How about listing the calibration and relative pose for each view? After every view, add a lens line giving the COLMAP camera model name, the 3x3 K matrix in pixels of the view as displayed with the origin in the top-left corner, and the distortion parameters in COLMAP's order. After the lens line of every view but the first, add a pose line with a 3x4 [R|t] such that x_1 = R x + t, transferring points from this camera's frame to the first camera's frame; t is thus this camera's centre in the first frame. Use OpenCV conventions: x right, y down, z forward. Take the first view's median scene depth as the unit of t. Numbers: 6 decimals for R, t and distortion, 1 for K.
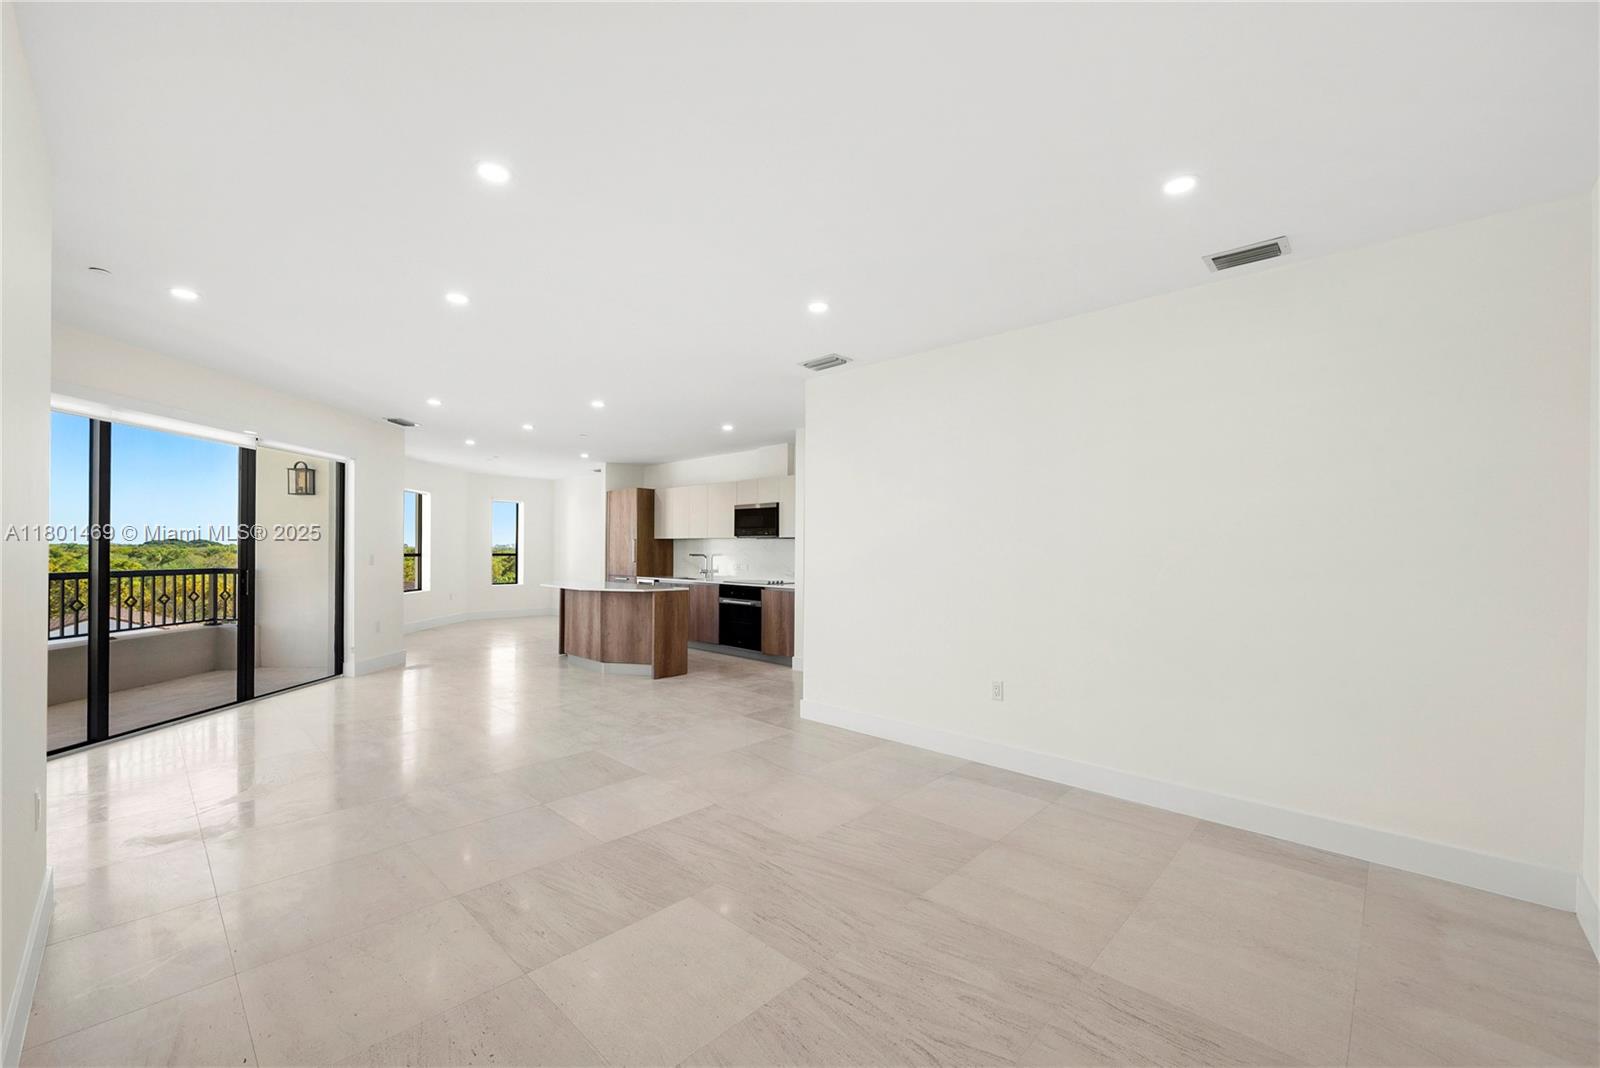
lens RADIAL K [[651.9, 0, 804.4], [0, 651.9, 552.1], [0, 0, 1]] dist [0.000441, 0.000023]
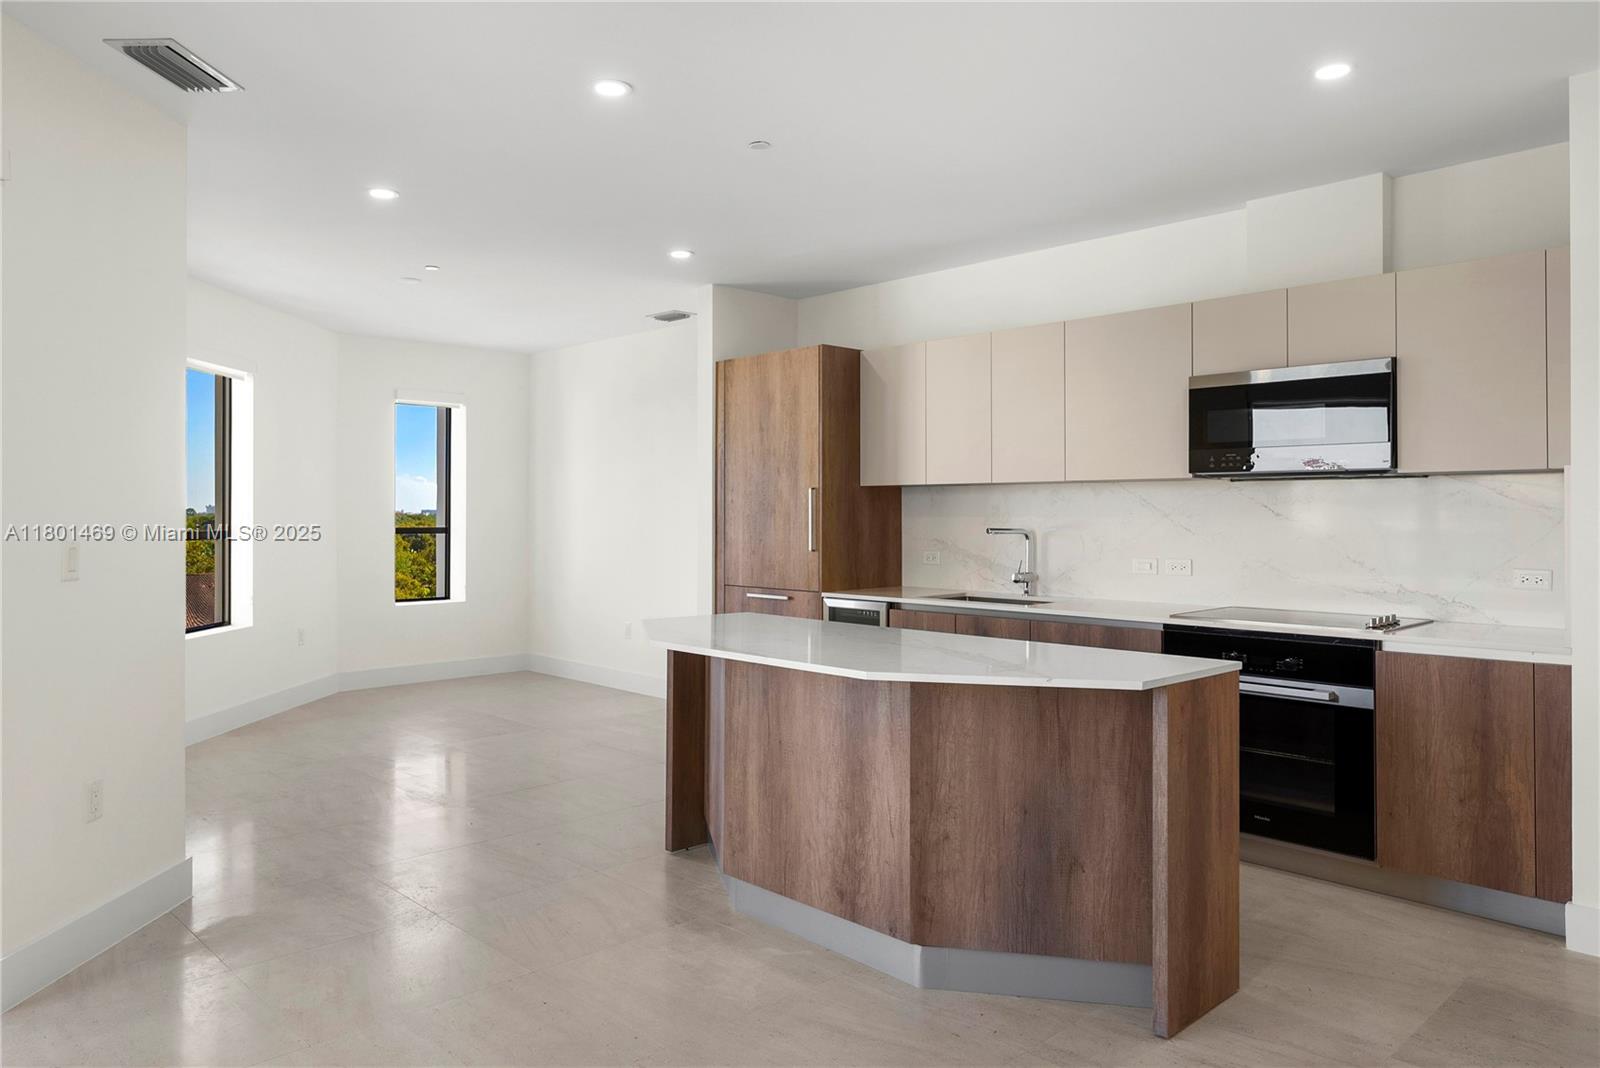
lens RADIAL K [[1094.5, 0, 802.6], [0, 1094.5, 508.6], [0, 0, 1]] dist [0.000484, -0.000252]
pose [[0.999219, -0.006670, -0.038956, -0.296533], [0.006308, 0.999936, -0.009403, -0.003210], [0.039016, 0.009150, 0.999197, 0.485060]]
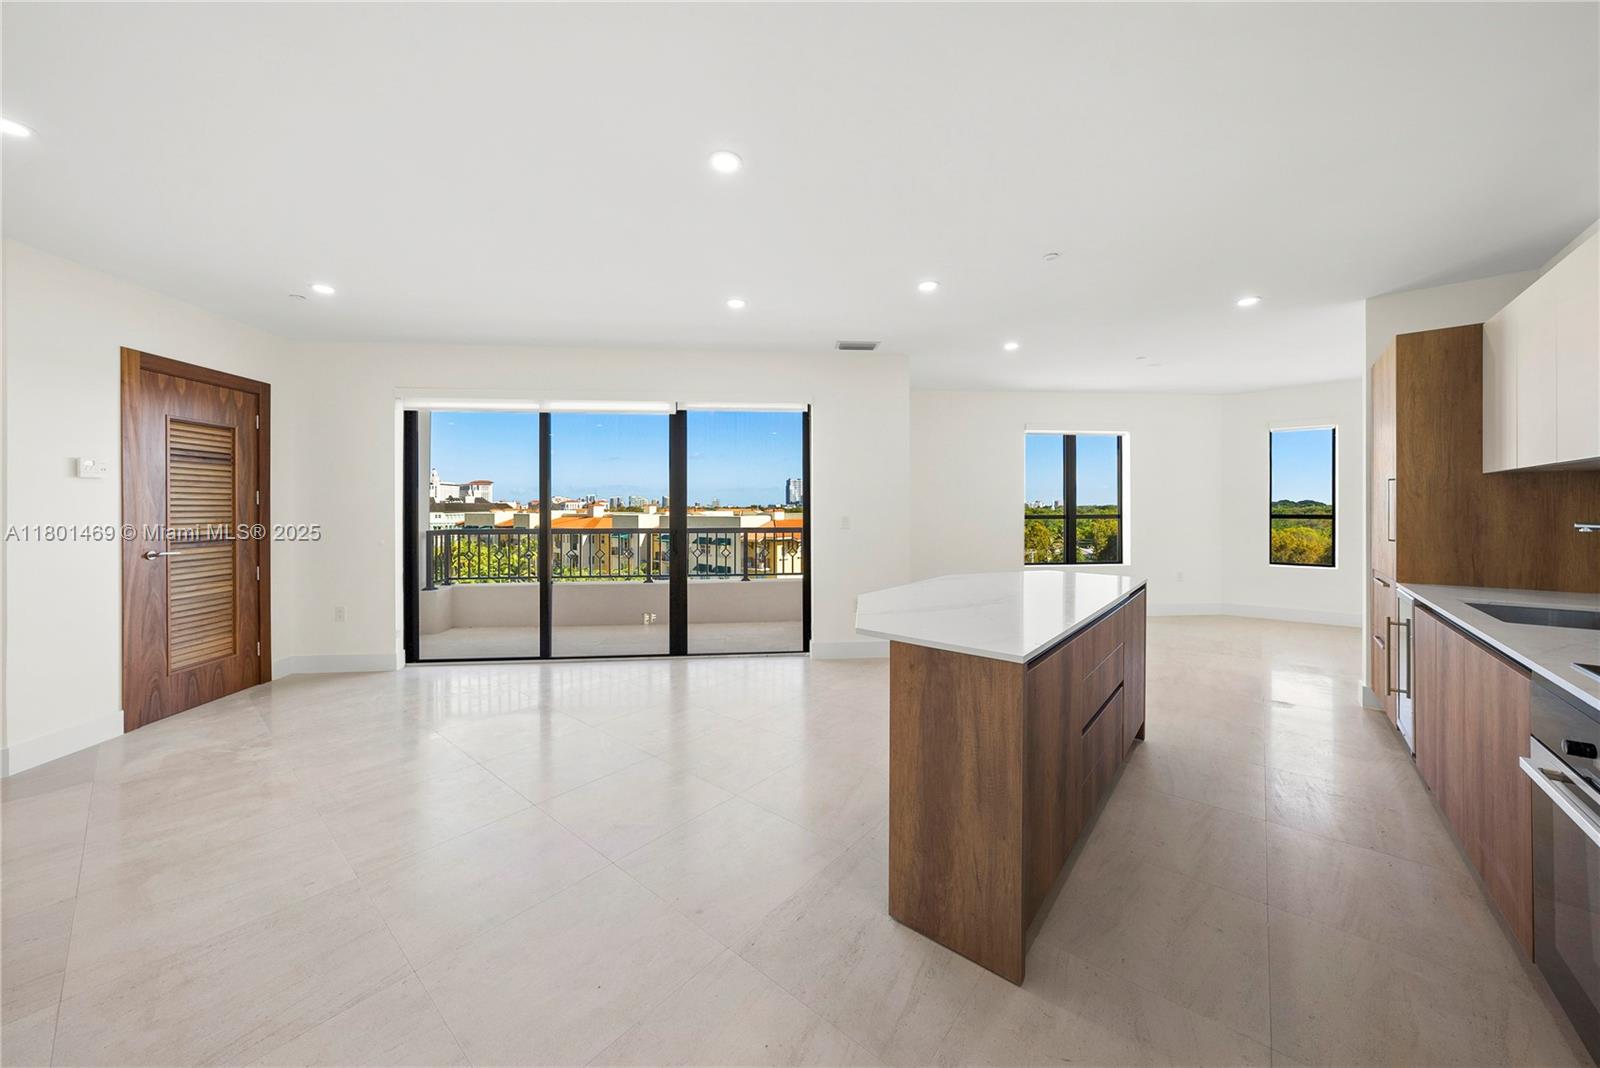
lens RADIAL K [[549.6, 0, 792.7], [0, 549.6, 522.9], [0, 0, 1]] dist [0.001290, 0.000124]
pose [[0.074802, 0.019962, -0.996999, 0.026654], [0.000711, 0.999798, 0.020071, -0.002196], [0.997198, -0.002210, 0.074773, 0.784292]]
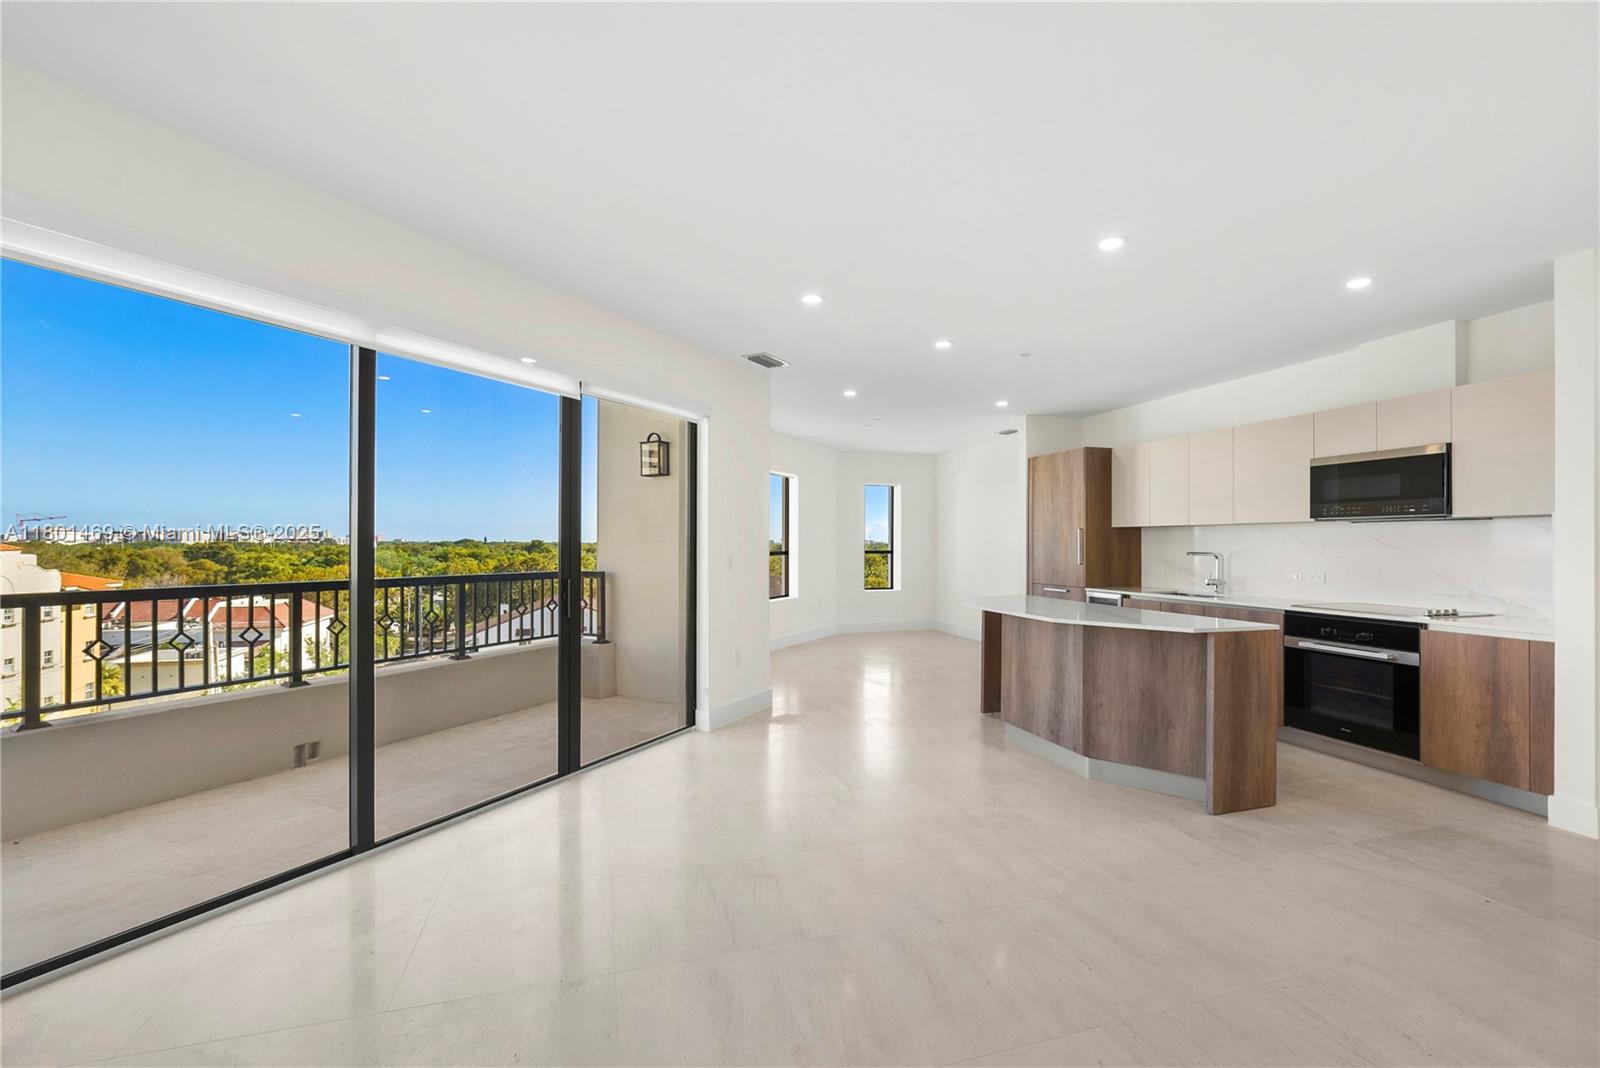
lens RADIAL K [[697.9, 0, 803.0], [0, 697.9, 541.8], [0, 0, 1]] dist [-0.001251, -0.000235]
pose [[0.875692, -0.006960, -0.482820, -0.207210], [0.003164, 0.999957, -0.008678, -0.002339], [0.482860, 0.006072, 0.875676, 0.338543]]
